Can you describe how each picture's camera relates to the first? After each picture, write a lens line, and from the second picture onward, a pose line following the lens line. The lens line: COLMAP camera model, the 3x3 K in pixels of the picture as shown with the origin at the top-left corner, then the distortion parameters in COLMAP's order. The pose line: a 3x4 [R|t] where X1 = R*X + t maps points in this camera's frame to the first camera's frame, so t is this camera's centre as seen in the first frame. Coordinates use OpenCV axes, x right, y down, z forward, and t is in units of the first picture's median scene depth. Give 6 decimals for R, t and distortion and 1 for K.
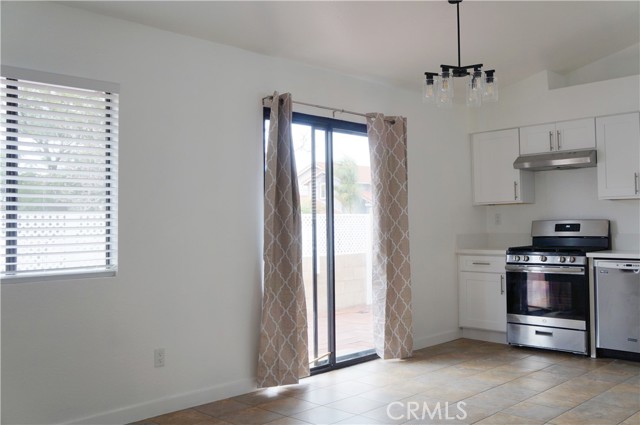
lens RADIAL K [[596.8, 0, 320.0], [0, 596.8, 212.5], [0, 0, 1]] dist [-0.133179, 0.244111]
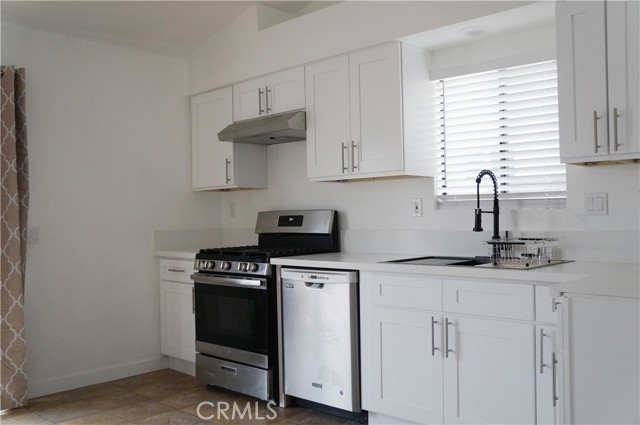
lens RADIAL K [[596.8, 0, 320.0], [0, 596.8, 212.5], [0, 0, 1]] dist [-0.133179, 0.244111]
pose [[0.999681, -0.006924, 0.024302, 0.454555], [0.006531, 0.999847, 0.016233, 0.003539], [-0.024411, -0.016069, 0.999573, 0.273227]]
